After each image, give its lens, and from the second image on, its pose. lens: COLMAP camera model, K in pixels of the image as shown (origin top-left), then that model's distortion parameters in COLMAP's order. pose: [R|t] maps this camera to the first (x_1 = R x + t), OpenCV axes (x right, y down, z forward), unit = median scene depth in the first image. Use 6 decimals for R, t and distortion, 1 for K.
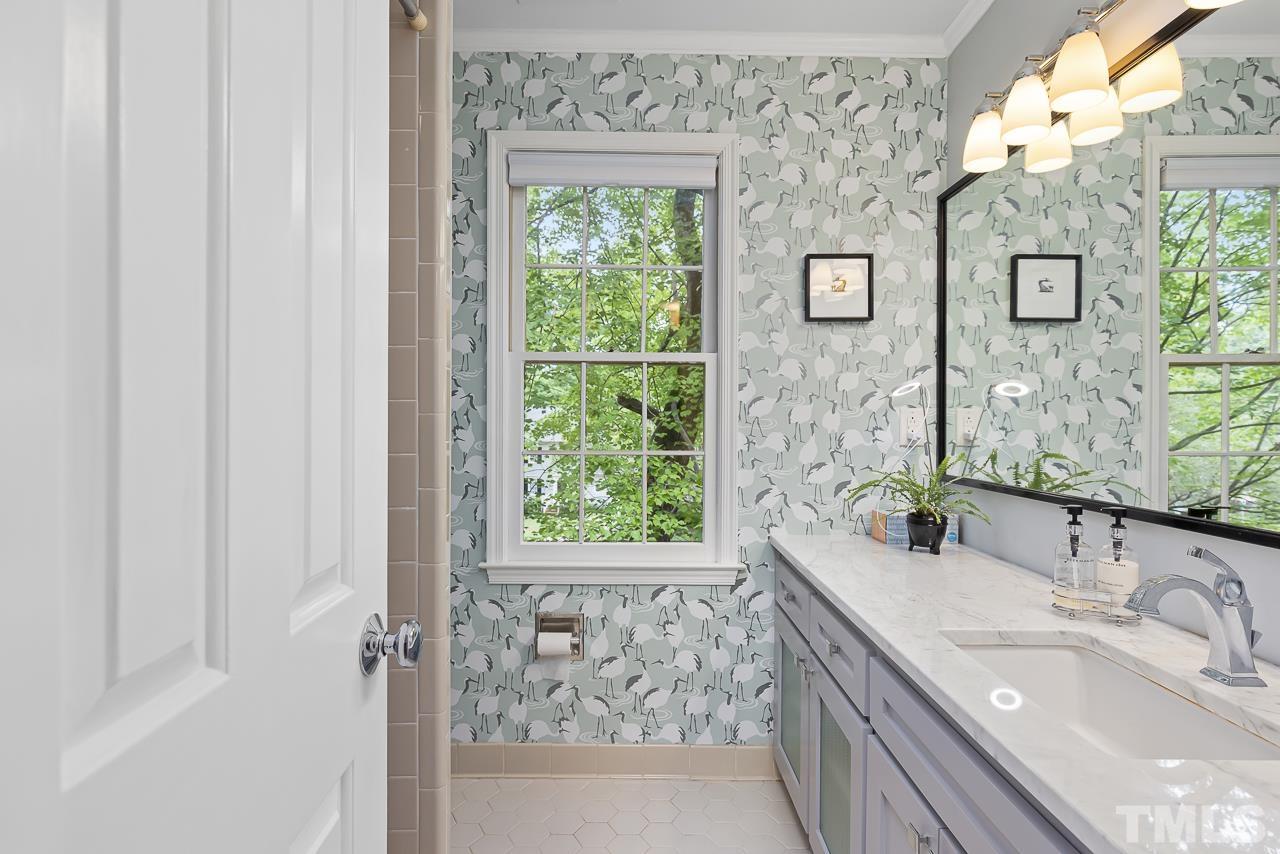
lens RADIAL K [[647.5, 0, 634.3], [0, 647.5, 427.7], [0, 0, 1]] dist [-0.023072, 0.003244]
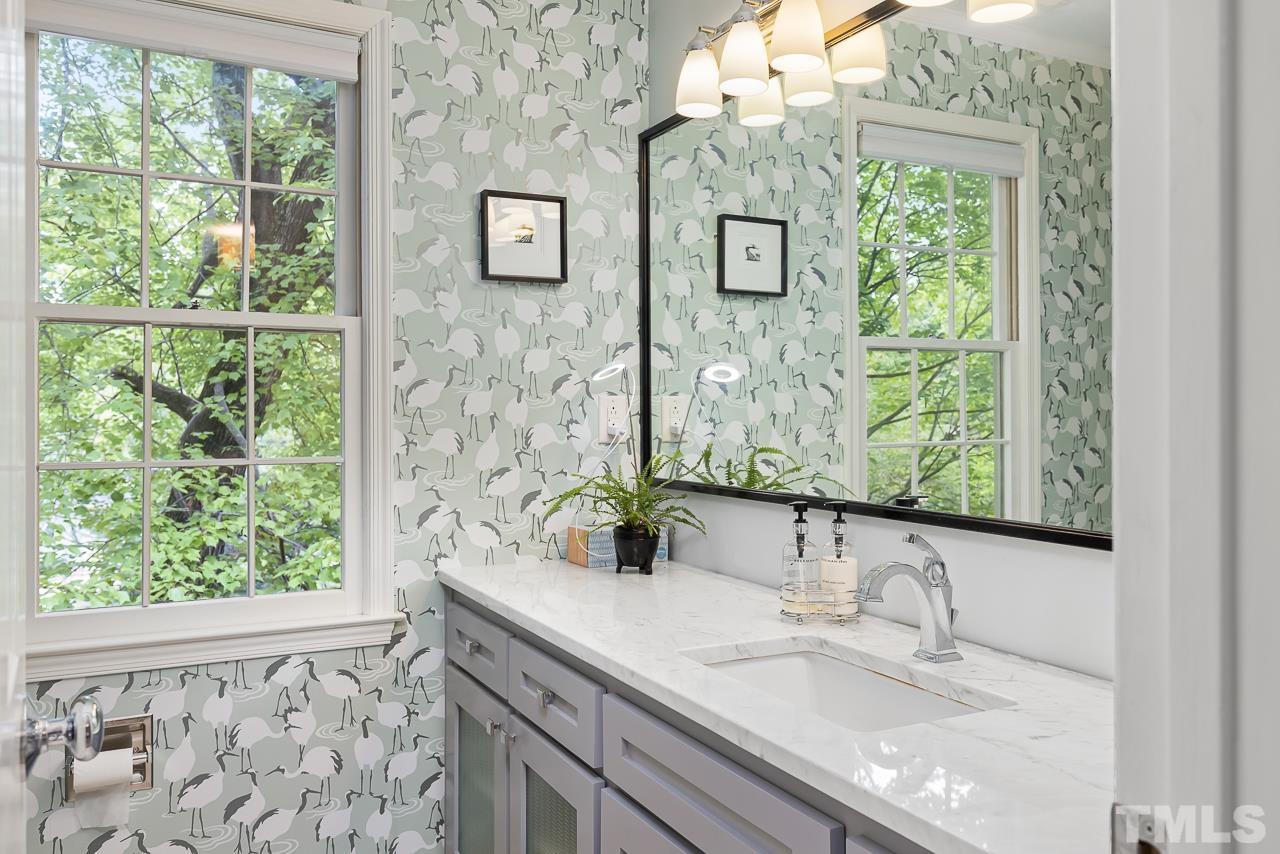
lens RADIAL K [[986.9, 0, 641.1], [0, 986.9, 419.9], [0, 0, 1]] dist [-0.036263, -0.003862]
pose [[0.880416, -0.010130, 0.474094, -0.115218], [0.010937, 0.999940, 0.001055, -0.001118], [-0.474076, 0.004256, 0.880474, -0.089132]]
